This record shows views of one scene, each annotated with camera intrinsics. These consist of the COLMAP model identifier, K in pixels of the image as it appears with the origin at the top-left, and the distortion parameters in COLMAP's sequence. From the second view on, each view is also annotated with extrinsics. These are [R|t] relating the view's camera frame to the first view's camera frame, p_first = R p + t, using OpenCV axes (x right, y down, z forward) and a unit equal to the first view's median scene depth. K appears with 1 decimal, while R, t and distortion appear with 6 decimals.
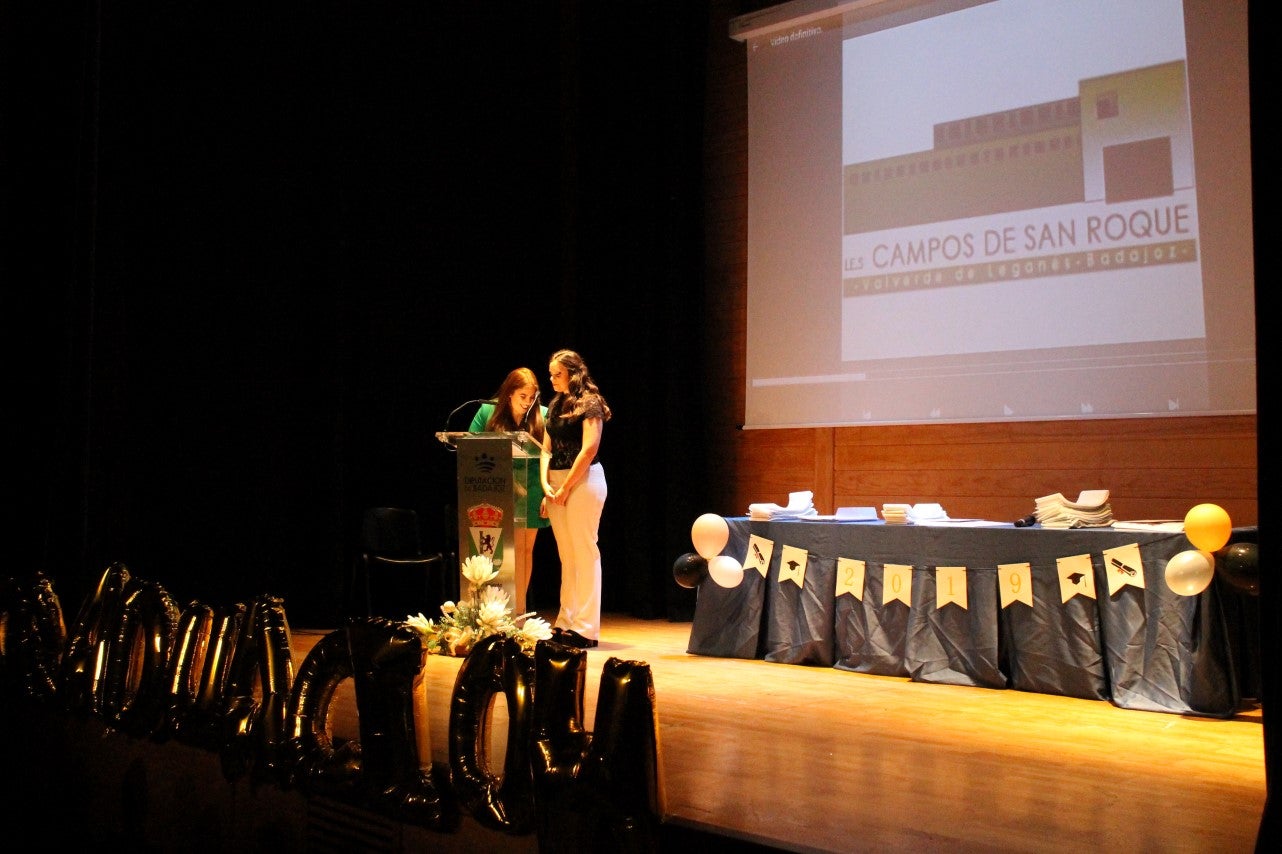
lens RADIAL K [[1389.5, 0, 637.2], [0, 1389.5, 425.8], [0, 0, 1]] dist [-0.074623, 0.000000]
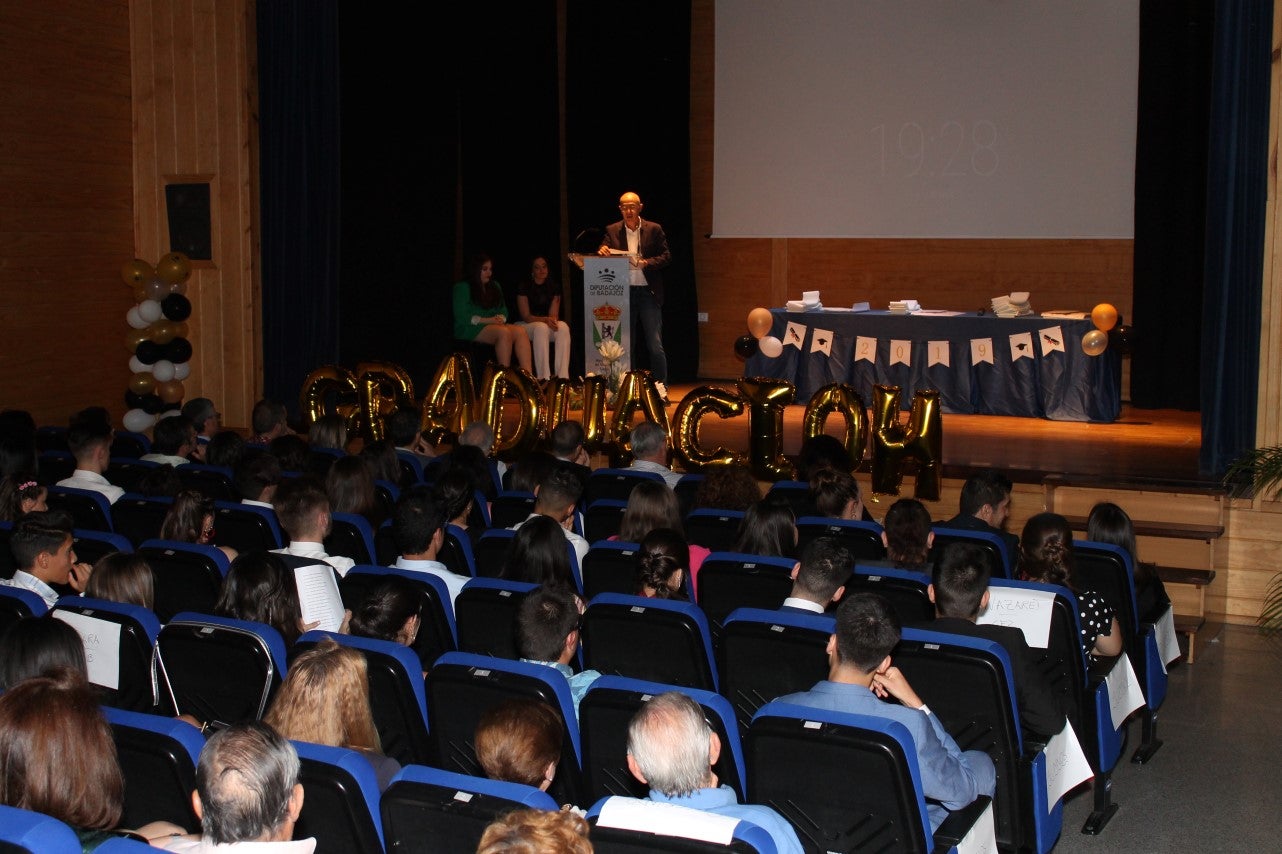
lens RADIAL K [[1652.3, 0, 649.4], [0, 1652.3, 426.9], [0, 0, 1]] dist [-0.085673, 0.000000]
pose [[0.961530, -0.040314, 0.271726, -0.638480], [-0.003006, 0.987569, 0.157157, -0.102359], [-0.274684, -0.151928, 0.949456, -0.763315]]
